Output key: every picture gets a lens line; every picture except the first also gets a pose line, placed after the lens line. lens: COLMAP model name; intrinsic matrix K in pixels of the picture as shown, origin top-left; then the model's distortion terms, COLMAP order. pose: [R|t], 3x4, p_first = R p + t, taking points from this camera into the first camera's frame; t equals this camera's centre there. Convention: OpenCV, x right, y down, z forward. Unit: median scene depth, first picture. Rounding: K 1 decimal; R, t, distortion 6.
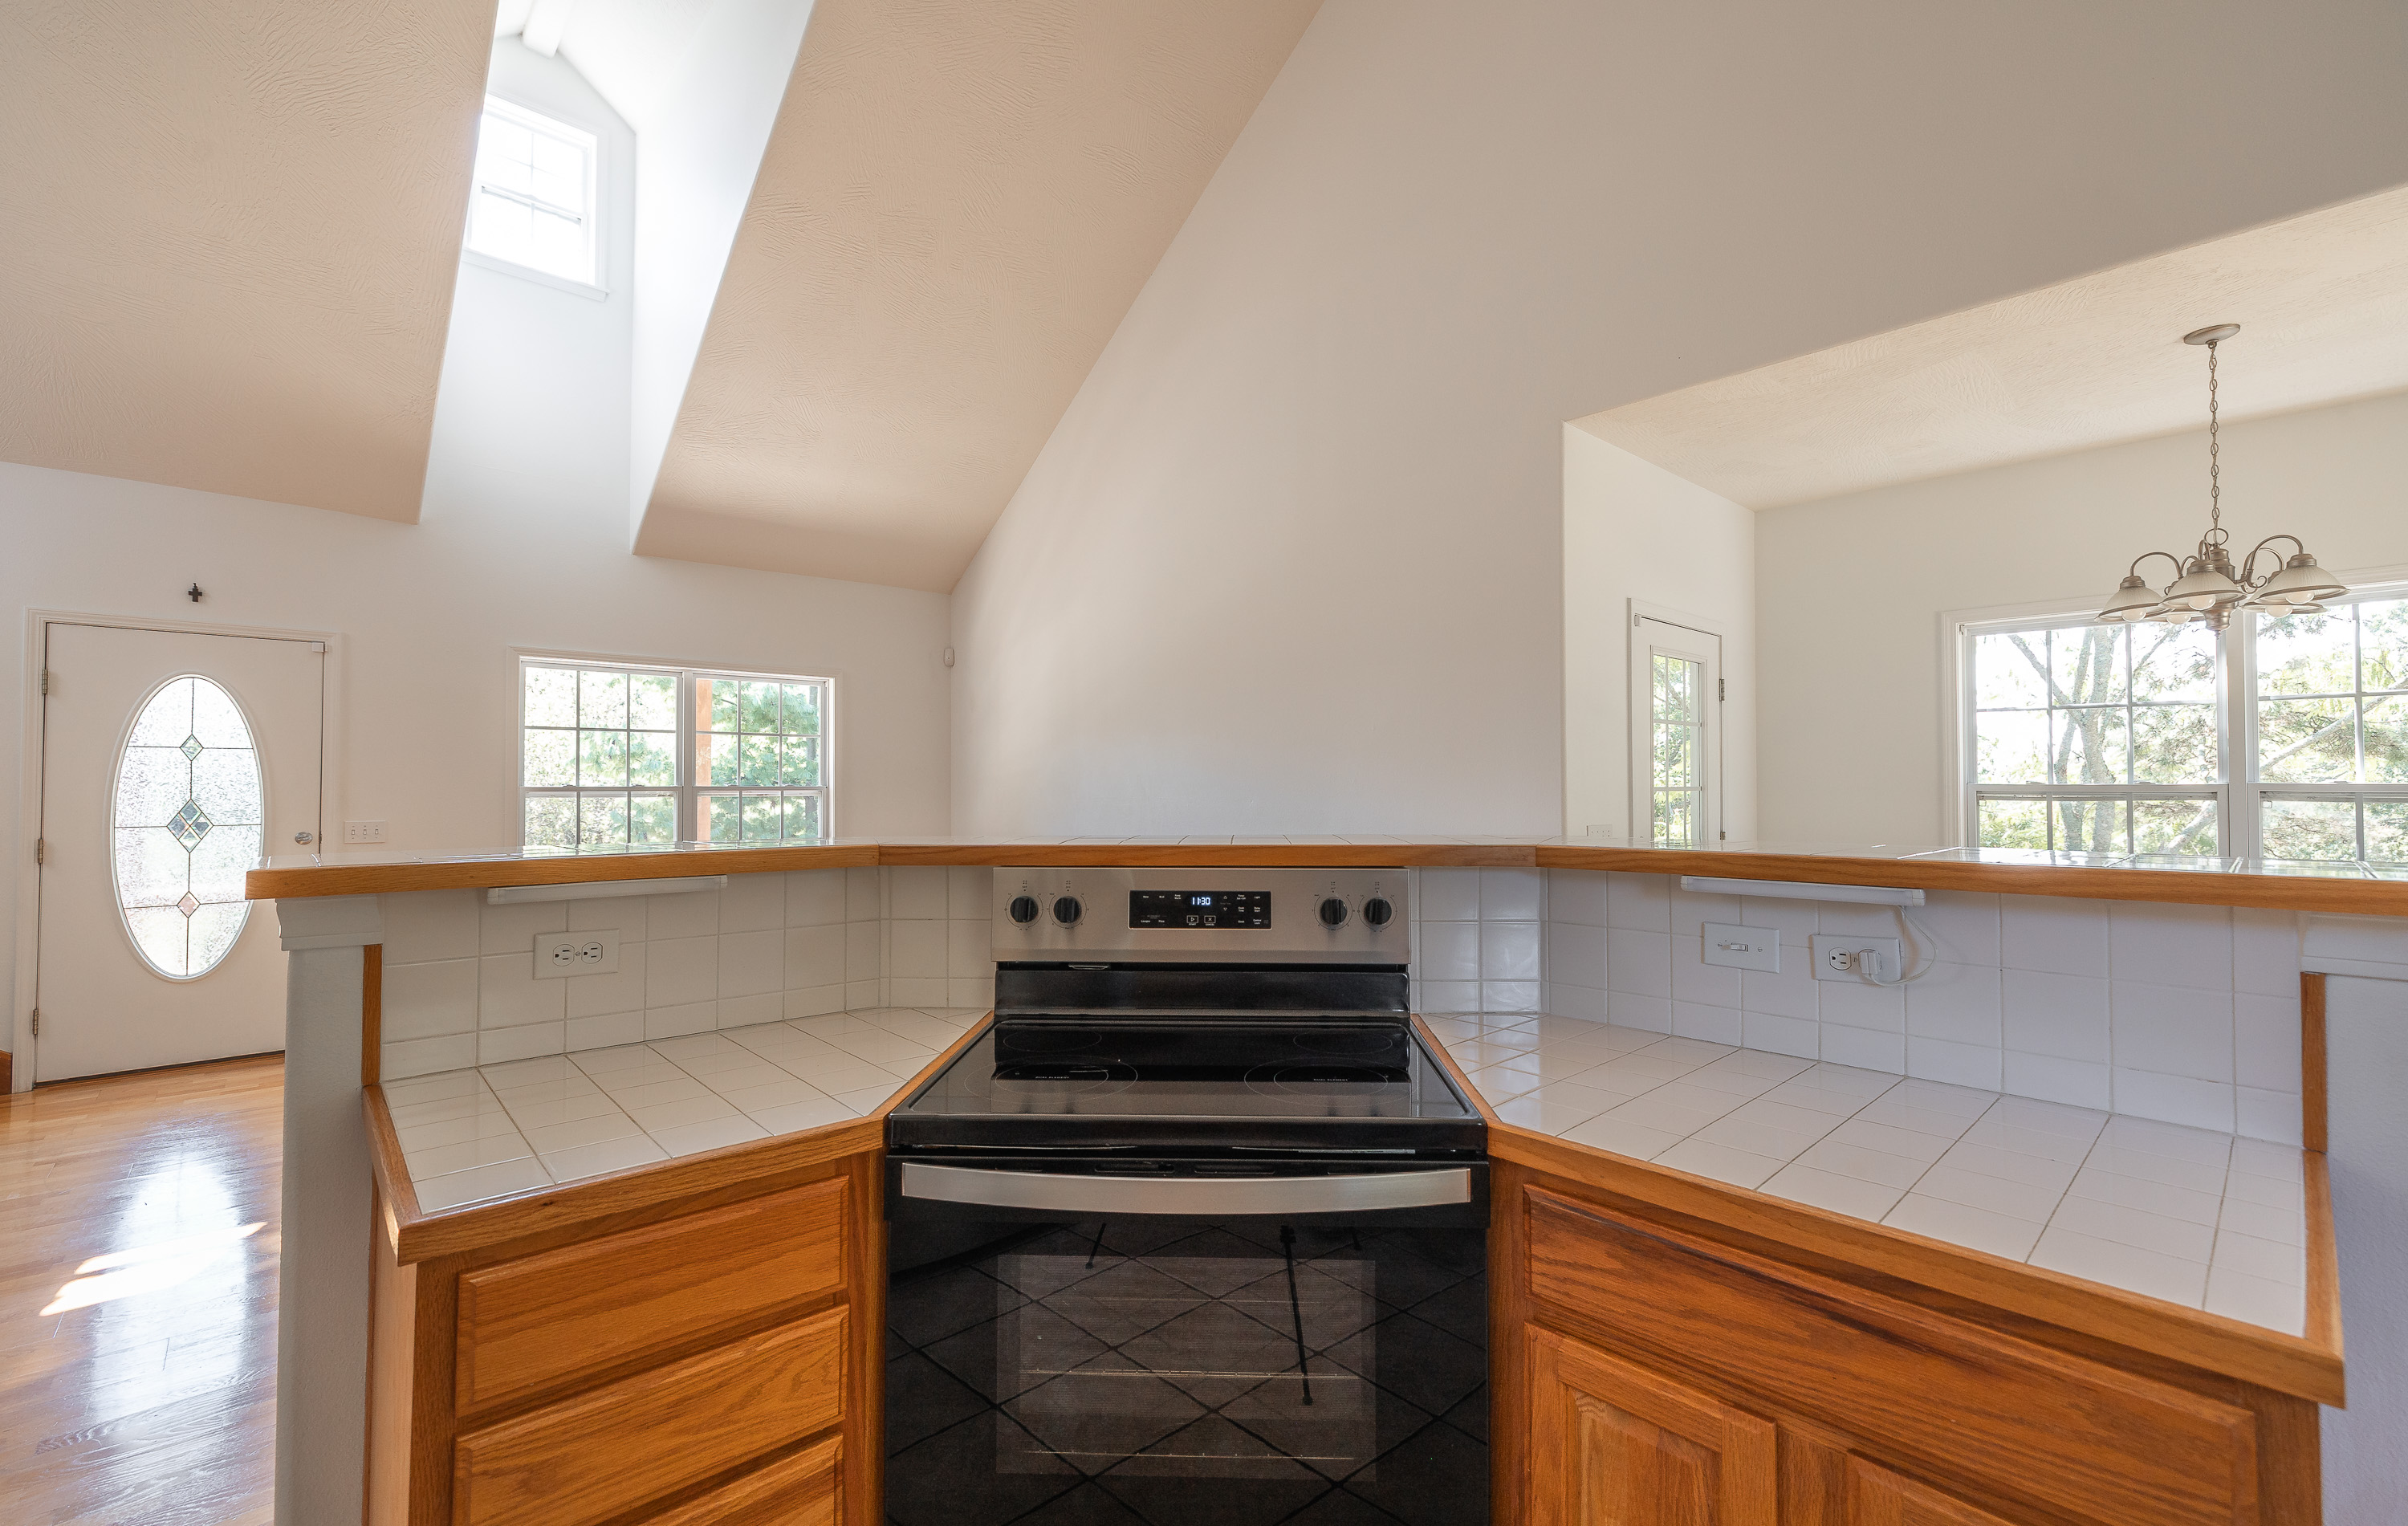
lens RADIAL K [[1013.6, 0, 1212.4], [0, 1013.6, 765.3], [0, 0, 1]] dist [0.000812, 0.000069]
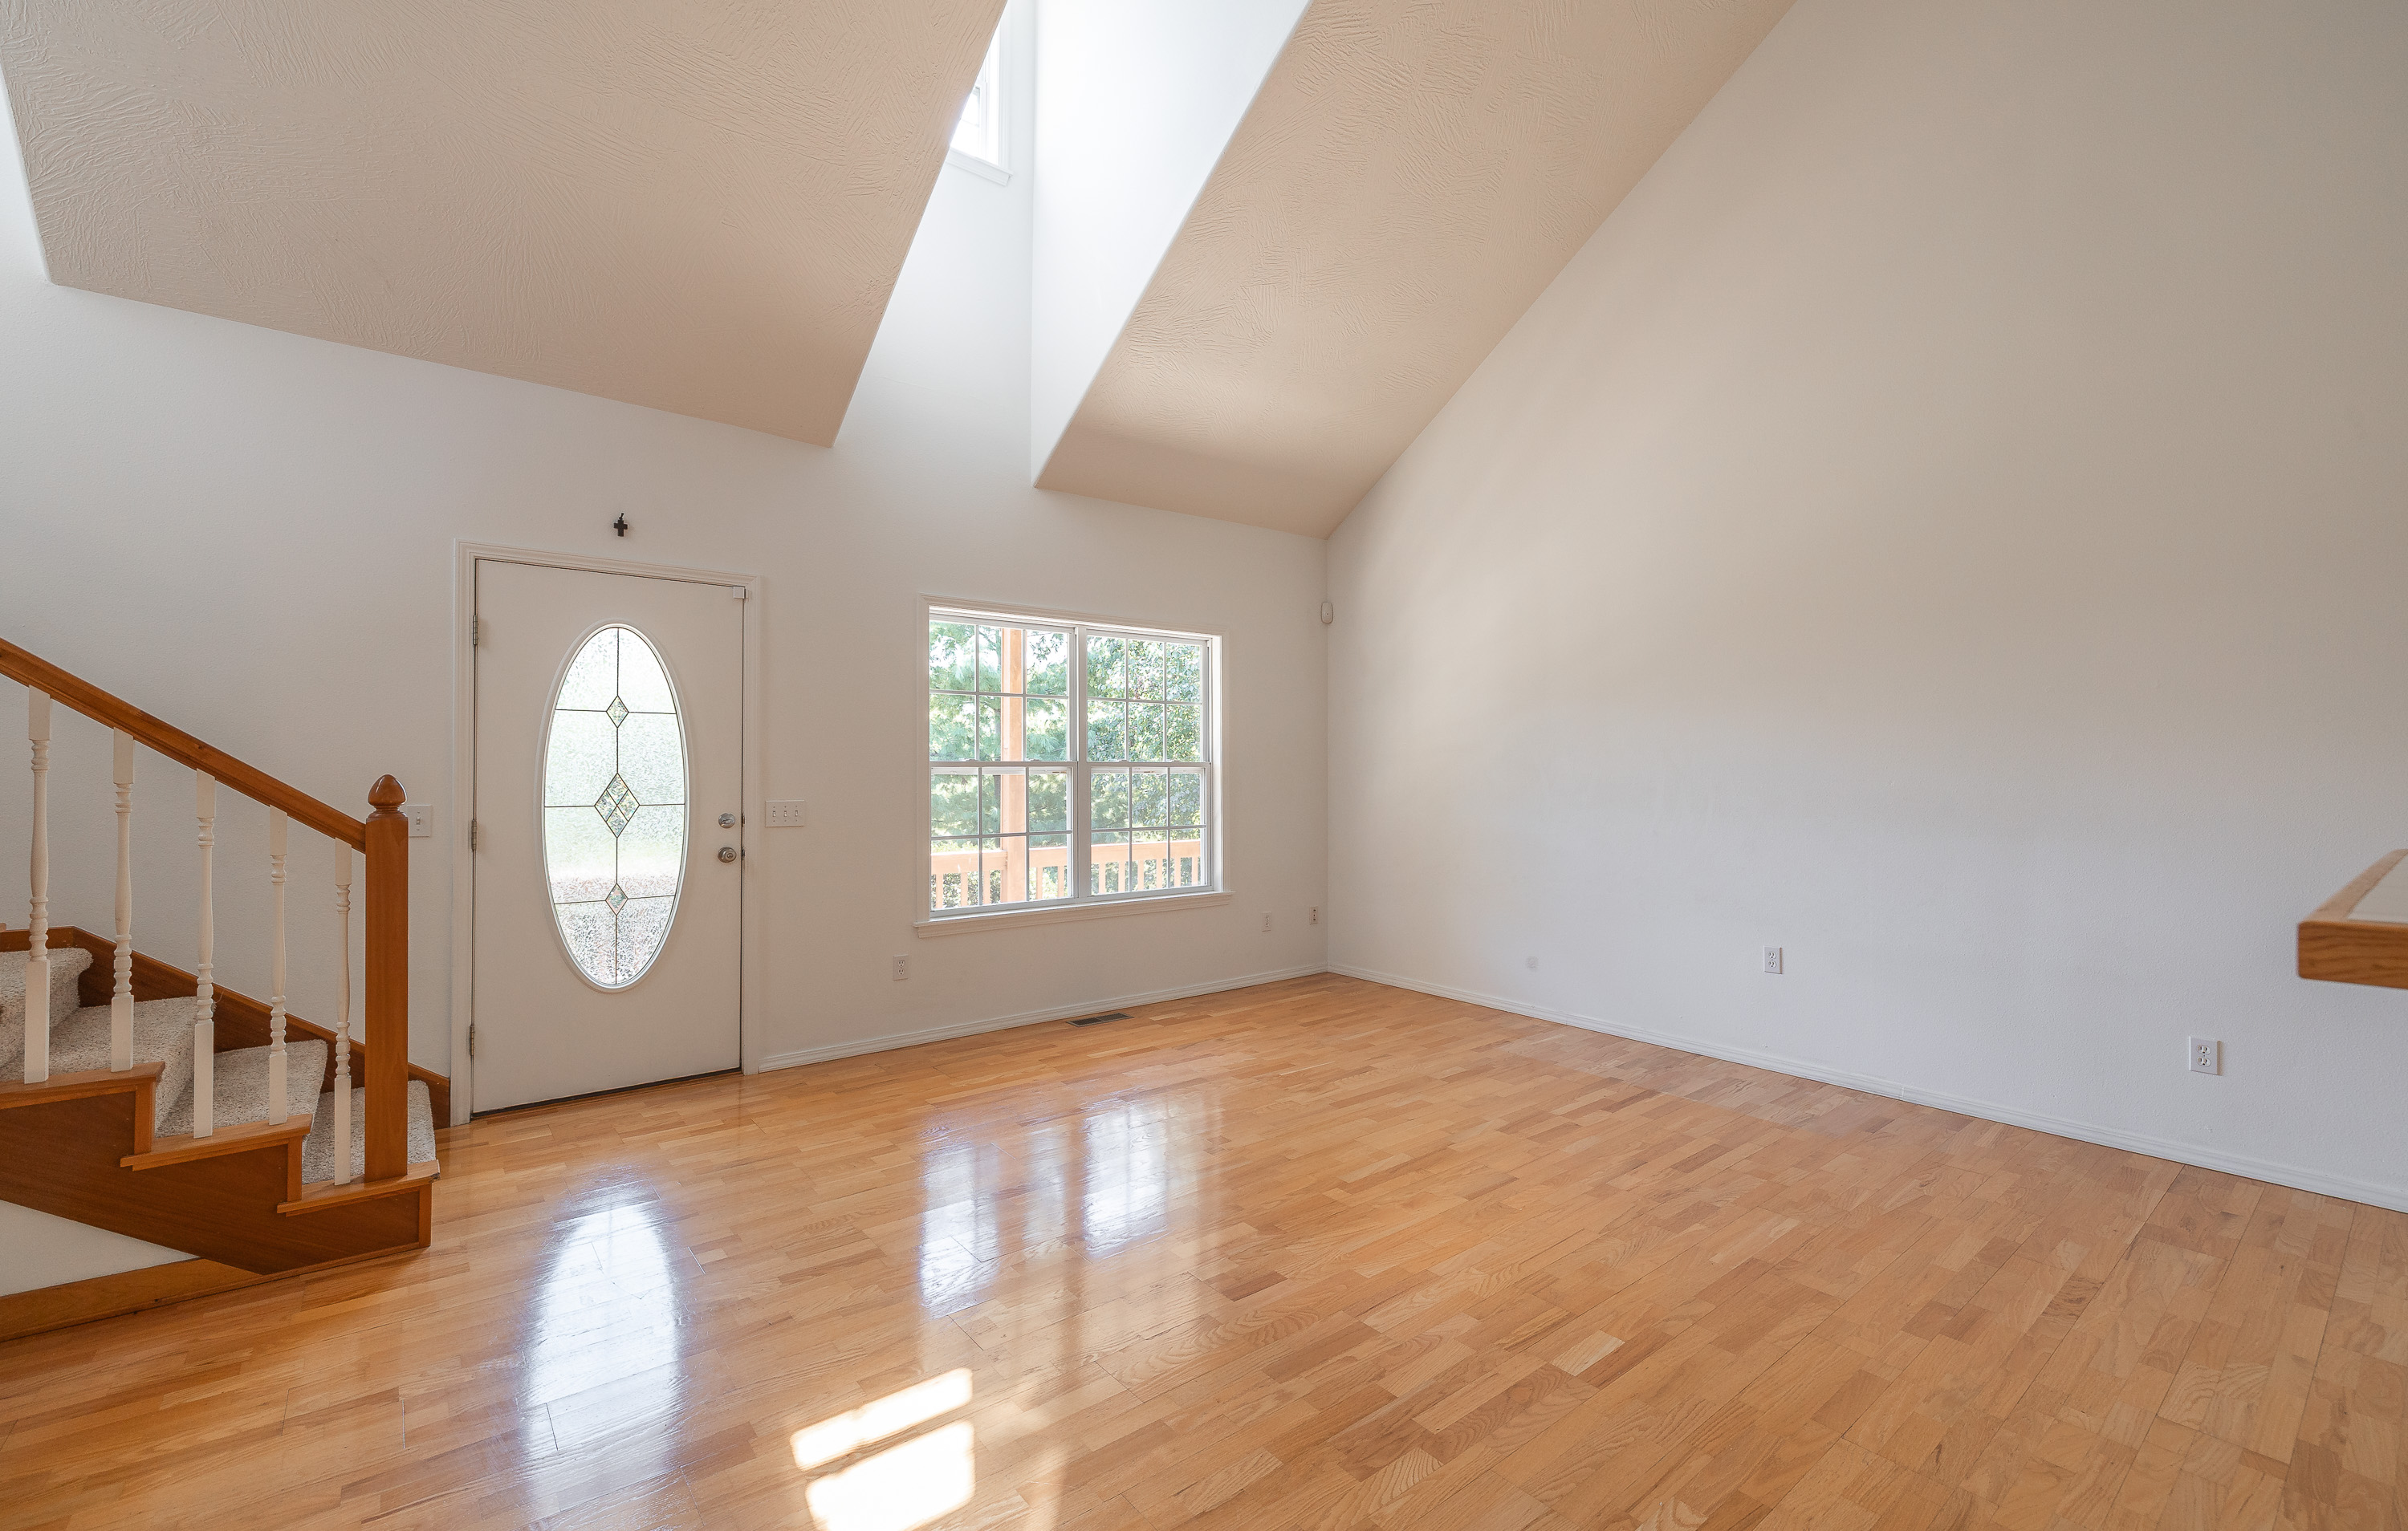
lens RADIAL K [[1005.2, 0, 1198.8], [0, 1005.2, 761.2], [0, 0, 1]] dist [-0.006353, -0.000537]
pose [[0.997491, 0.003962, -0.070683, -0.480194], [-0.002789, 0.999857, 0.016682, 0.008251], [0.070739, -0.016443, 0.997359, 0.214958]]
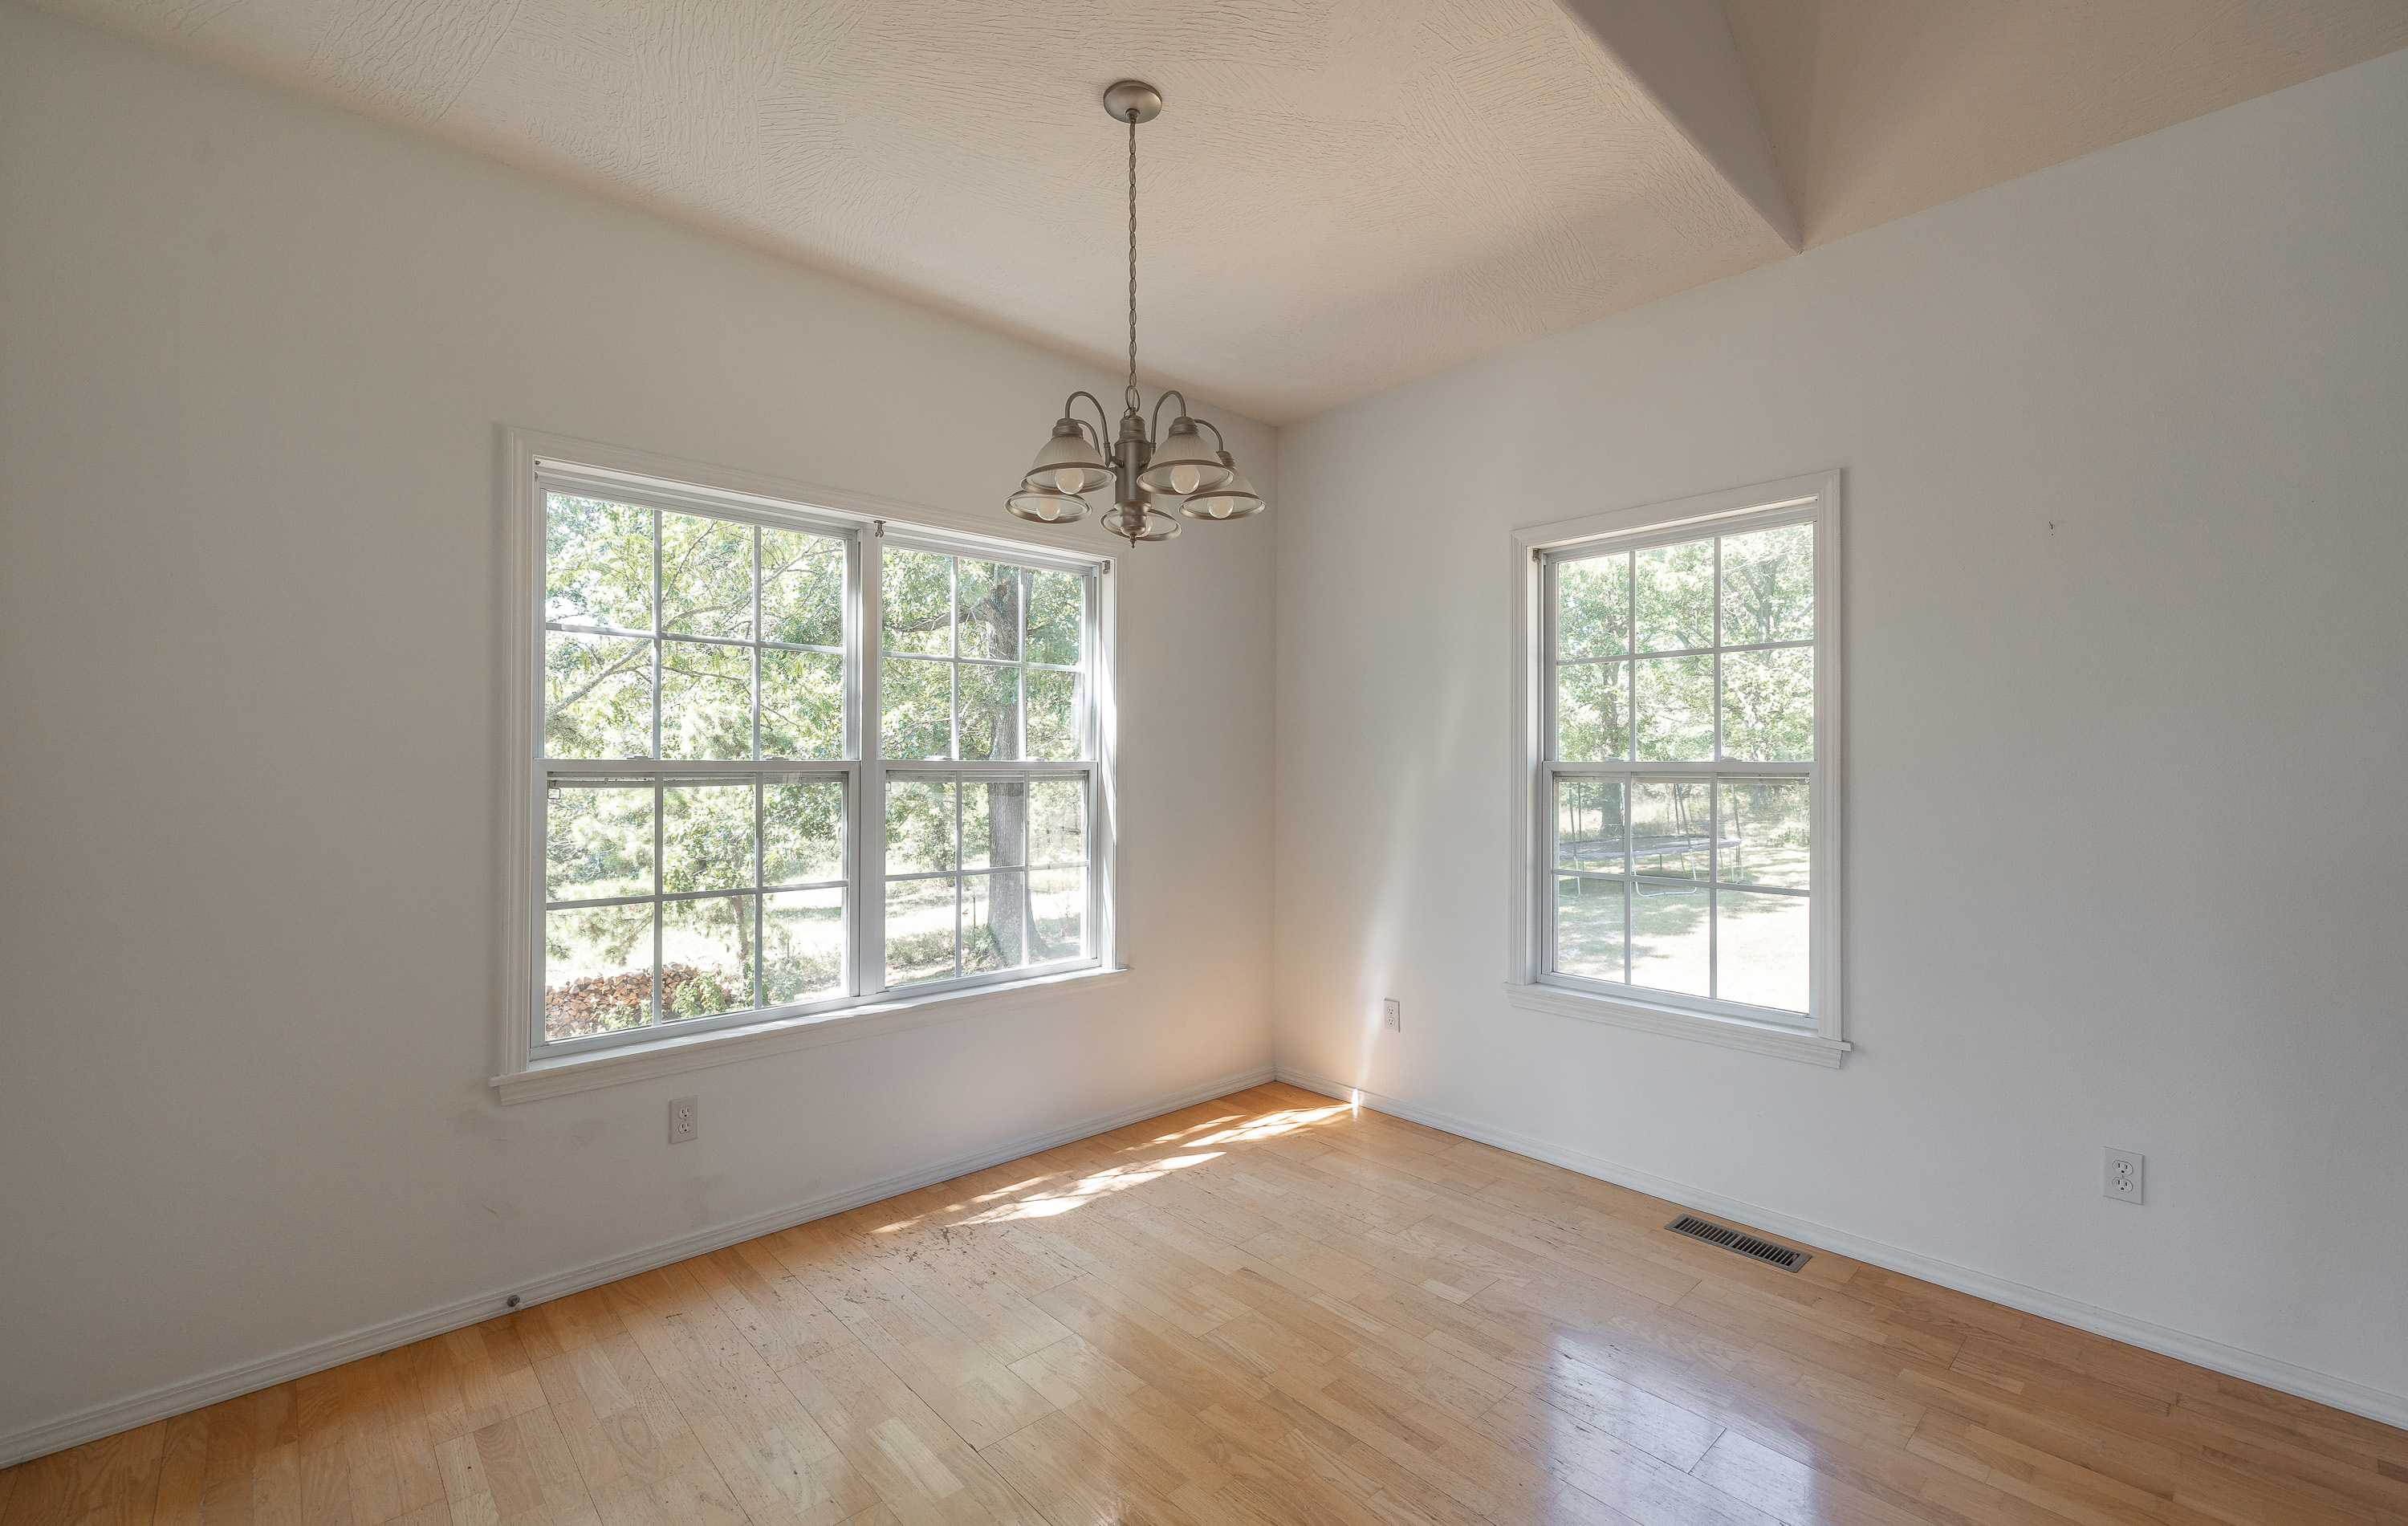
lens RADIAL K [[1013.6, 0, 1210.8], [0, 1013.6, 765.3], [0, 0, 1]] dist [0.000812, 0.000069]
pose [[0.000659, 0.005052, 0.999987, 0.206541], [-0.020544, 0.999776, -0.005037, 0.016880], [-0.999789, -0.020540, 0.000763, 0.637937]]
